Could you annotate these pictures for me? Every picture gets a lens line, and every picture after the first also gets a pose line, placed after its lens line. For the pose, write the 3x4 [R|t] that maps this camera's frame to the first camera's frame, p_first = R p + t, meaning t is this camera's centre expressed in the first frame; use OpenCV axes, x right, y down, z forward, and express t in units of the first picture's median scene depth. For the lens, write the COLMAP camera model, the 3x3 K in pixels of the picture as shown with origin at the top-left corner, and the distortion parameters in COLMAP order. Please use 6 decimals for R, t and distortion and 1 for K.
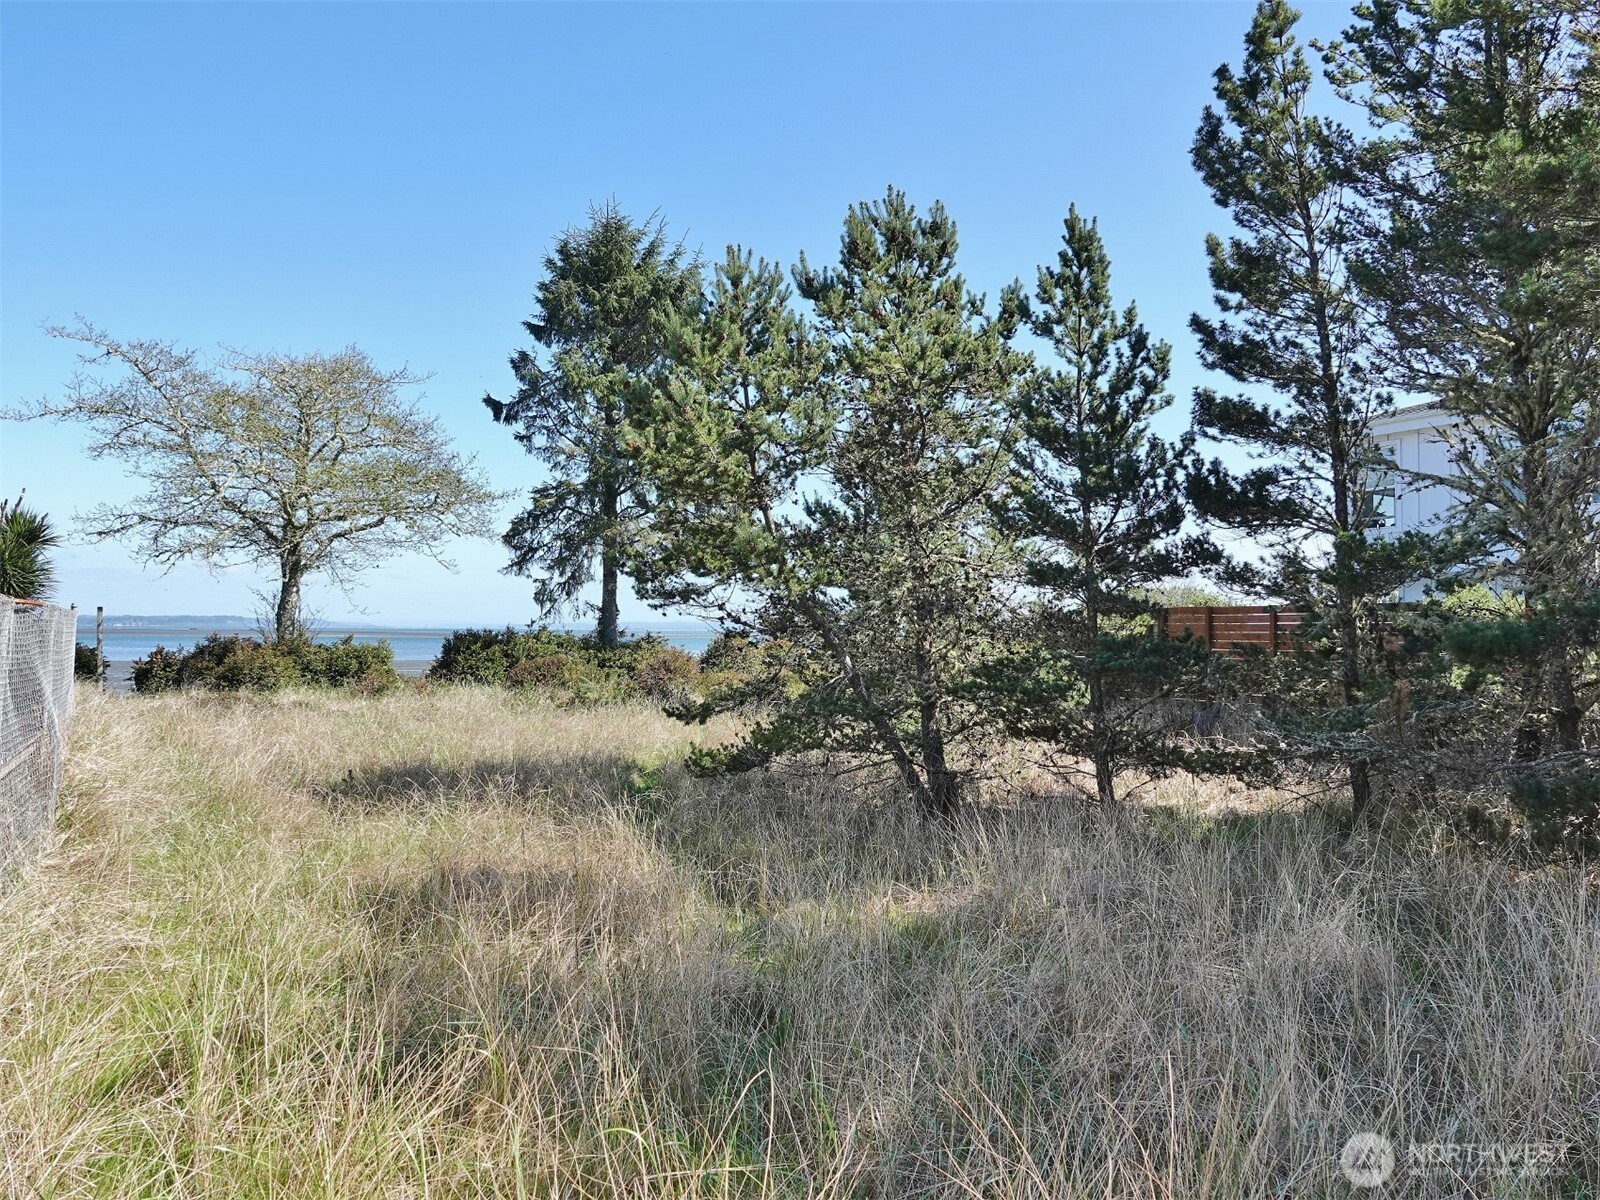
lens RADIAL K [[1245.1, 0, 801.3], [0, 1245.1, 595.7], [0, 0, 1]] dist [-0.000274, 0.008565]
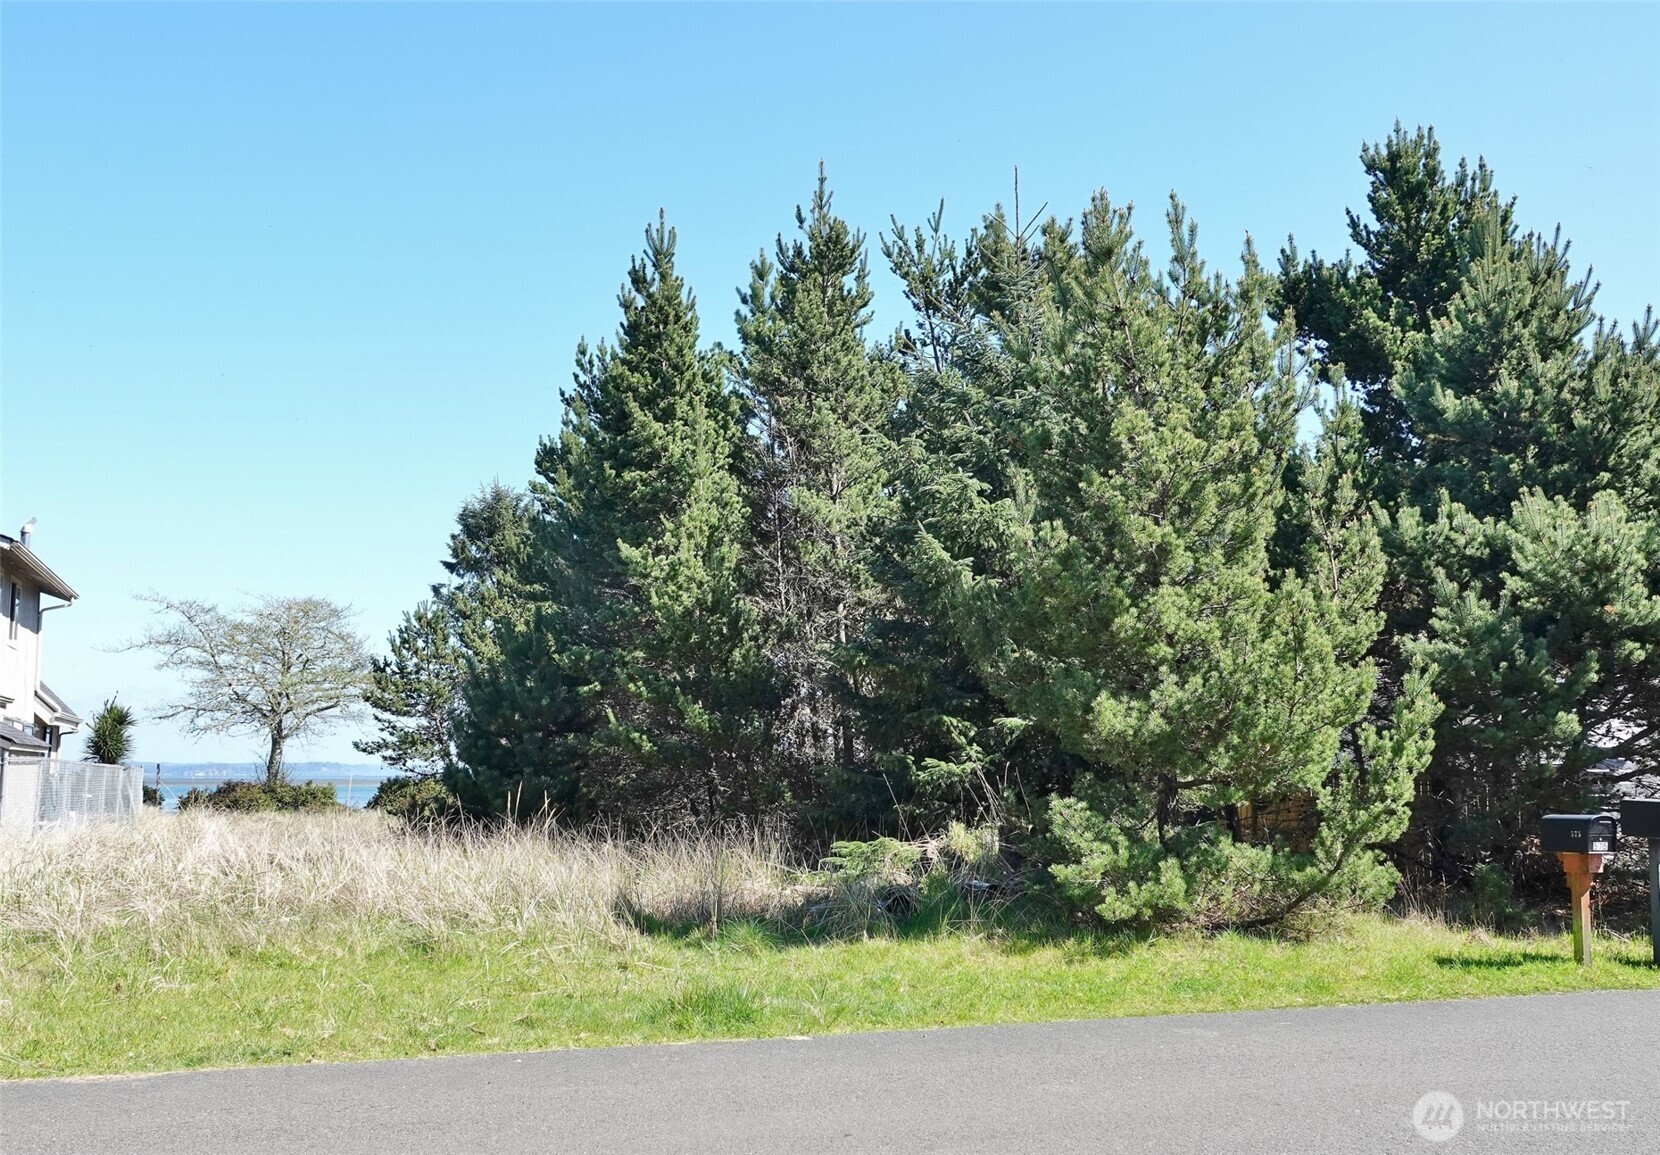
lens RADIAL K [[1584.3, 0, 815.9], [0, 1584.3, 595.9], [0, 0, 1]] dist [0.003305, 0.000000]
pose [[0.990709, -0.022876, -0.134062, 0.496059], [0.011466, 0.996292, -0.085269, -0.019605], [0.135516, 0.082940, 0.987298, -0.824107]]
